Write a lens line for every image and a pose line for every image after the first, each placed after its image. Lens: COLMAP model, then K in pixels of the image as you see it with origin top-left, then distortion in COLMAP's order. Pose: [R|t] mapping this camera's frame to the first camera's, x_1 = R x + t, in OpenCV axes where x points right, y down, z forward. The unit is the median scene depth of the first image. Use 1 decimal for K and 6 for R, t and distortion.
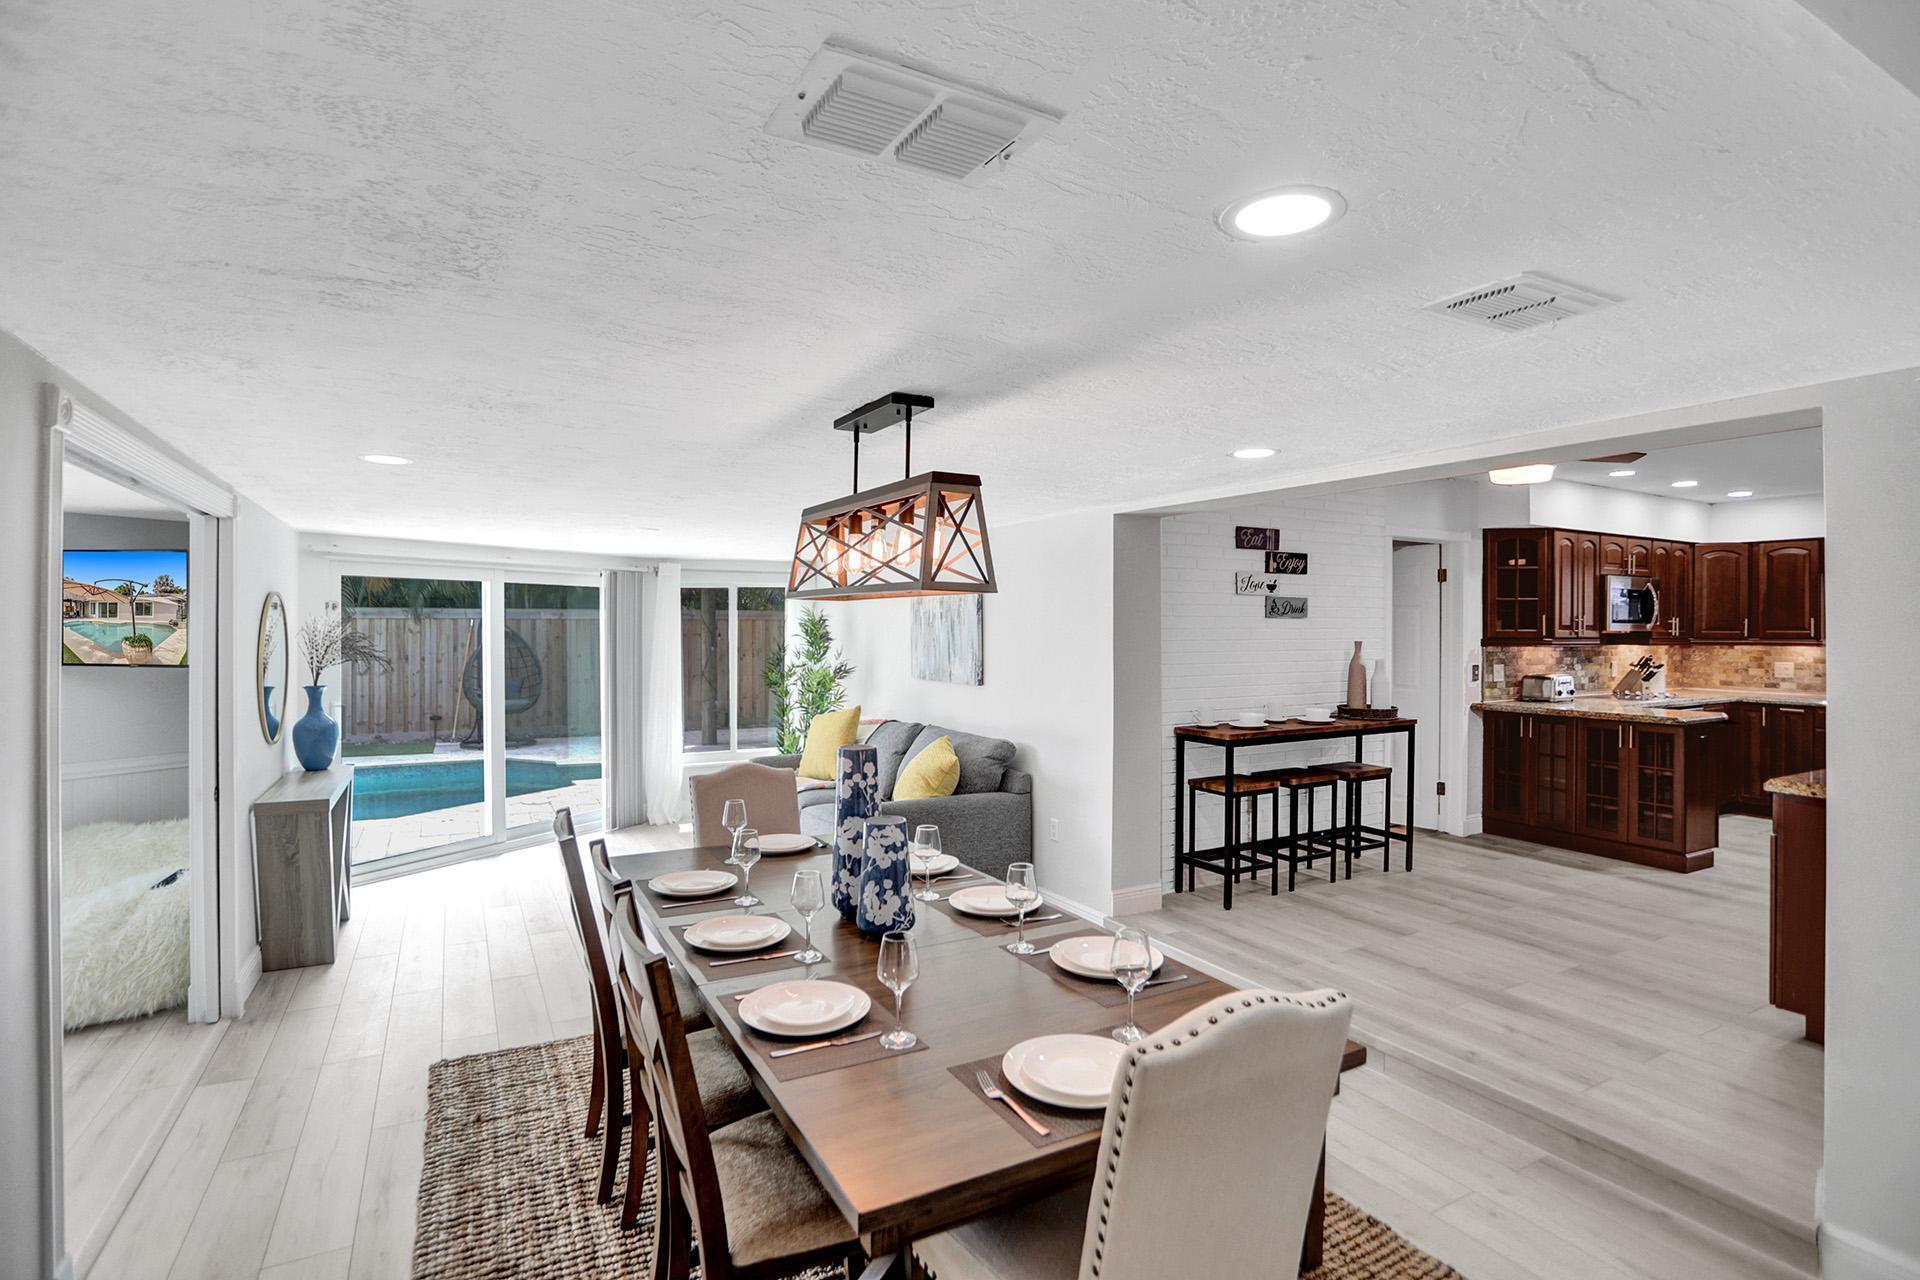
lens RADIAL K [[931.0, 0, 954.7], [0, 931.0, 624.2], [0, 0, 1]] dist [-0.011974, 0.002071]
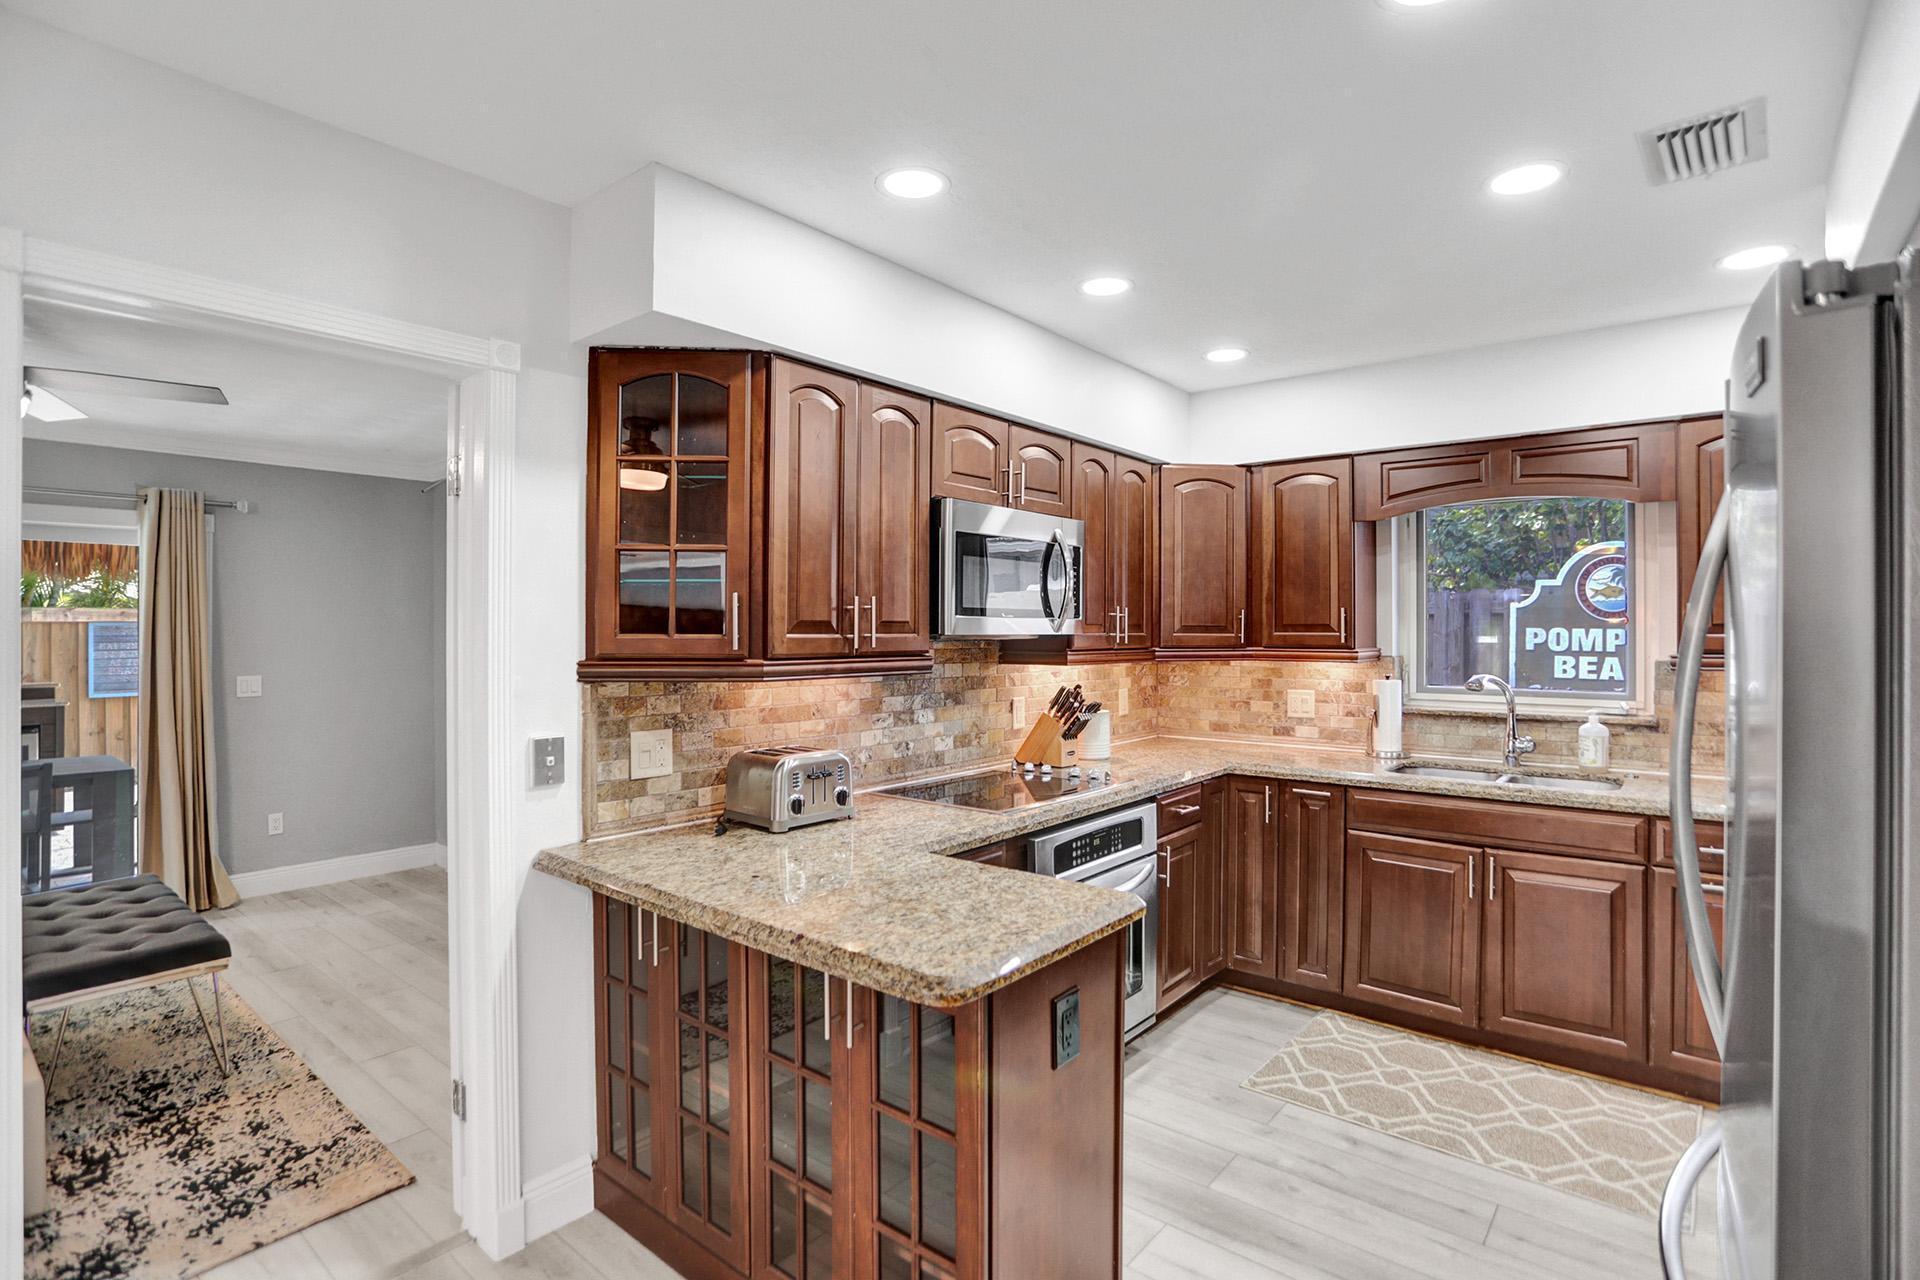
lens RADIAL K [[931.0, 0, 964.8], [0, 931.0, 640.8], [0, 0, 1]] dist [-0.011974, 0.002071]
pose [[0.932724, -0.008696, 0.360486, 0.515978], [0.003936, 0.999895, 0.013936, 0.003488], [-0.360569, -0.011580, 0.932661, 0.560265]]
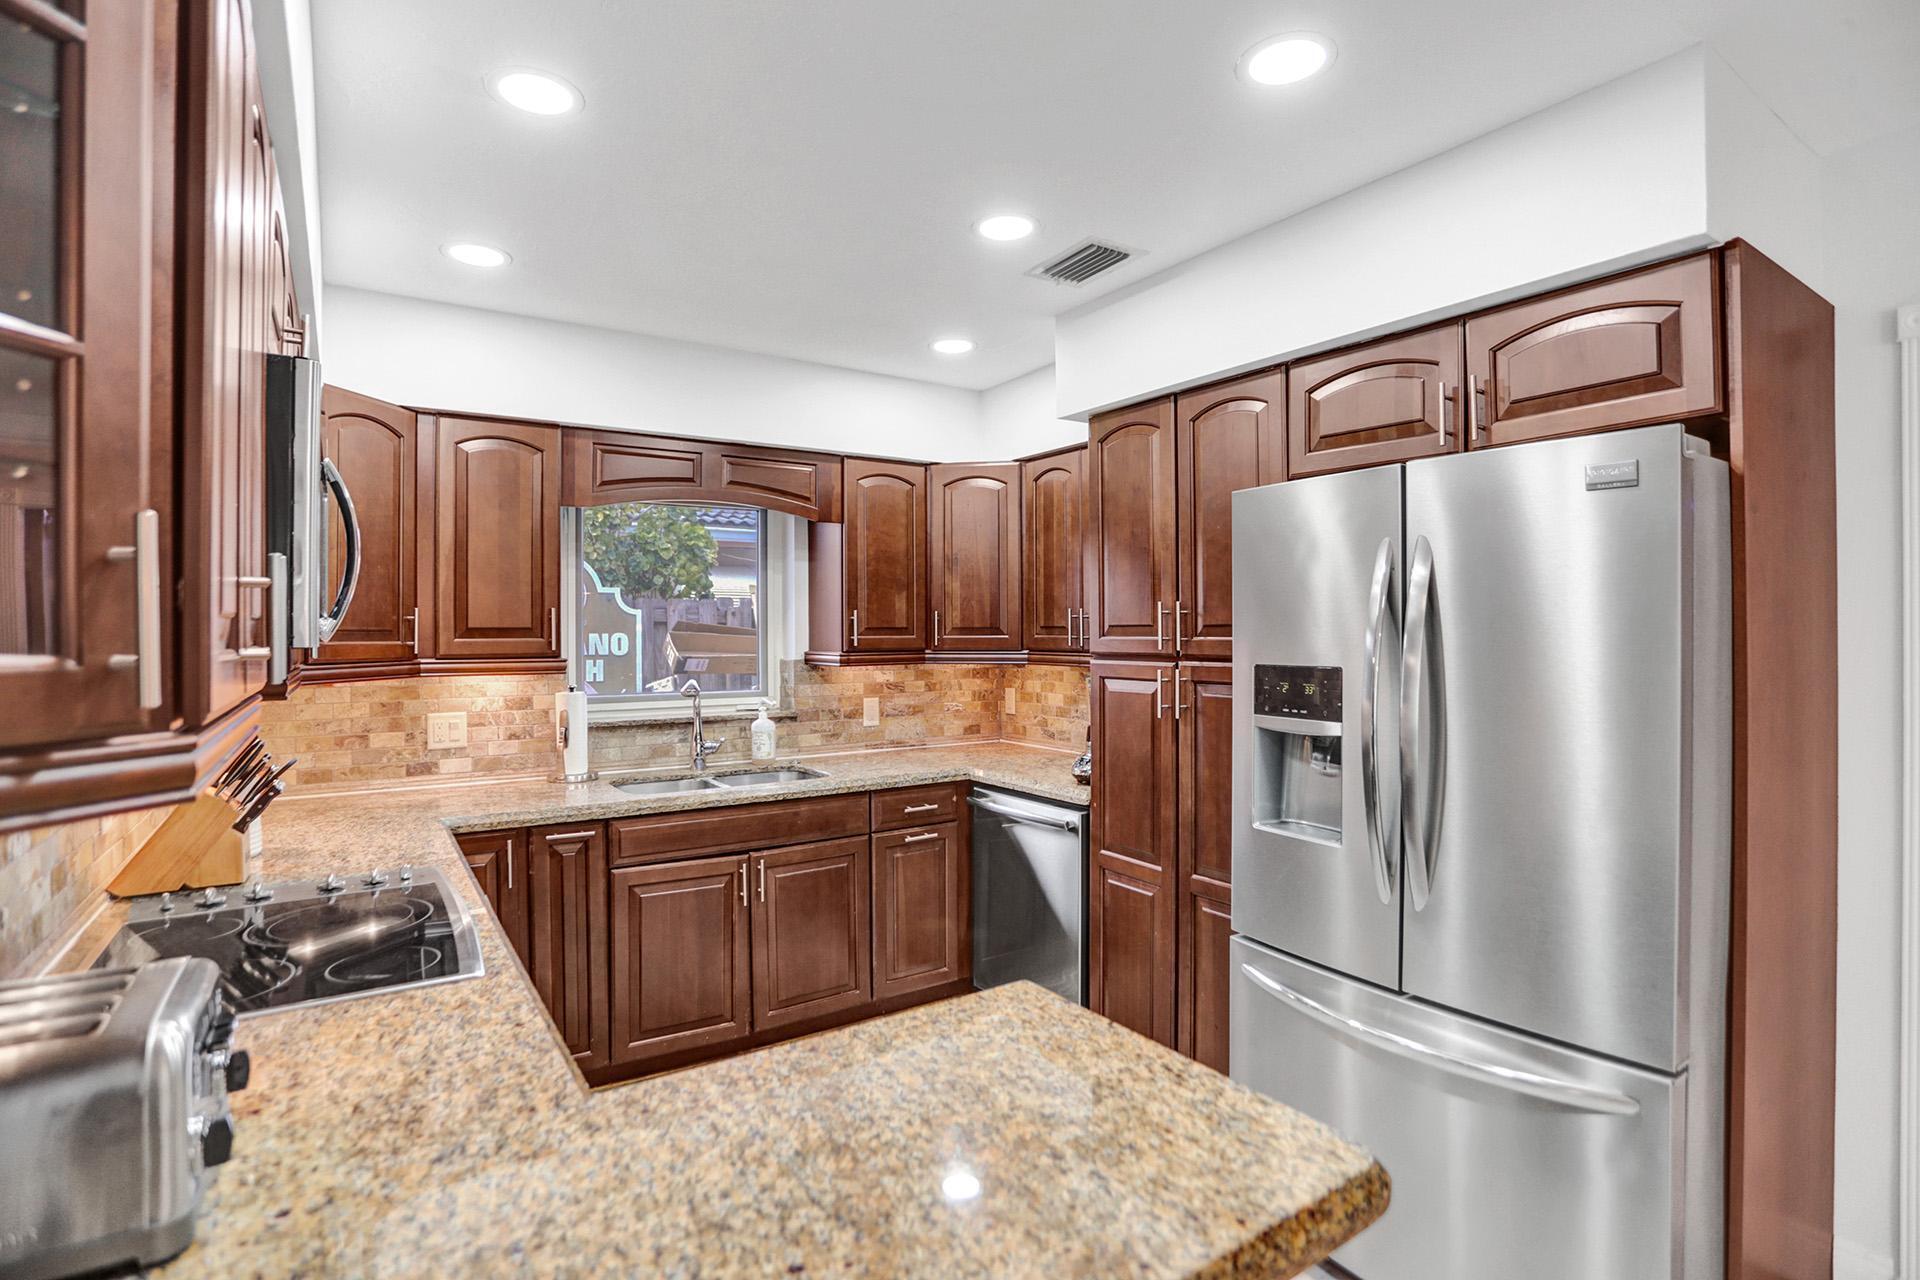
lens RADIAL K [[931.0, 0, 959.0], [0, 931.0, 634.1], [0, 0, 1]] dist [-0.011974, 0.002071]
pose [[-0.086807, -0.009314, 0.996182, 0.455579], [-0.003258, 0.999954, 0.009065, 0.000502], [-0.996220, -0.002458, -0.086833, 0.810917]]
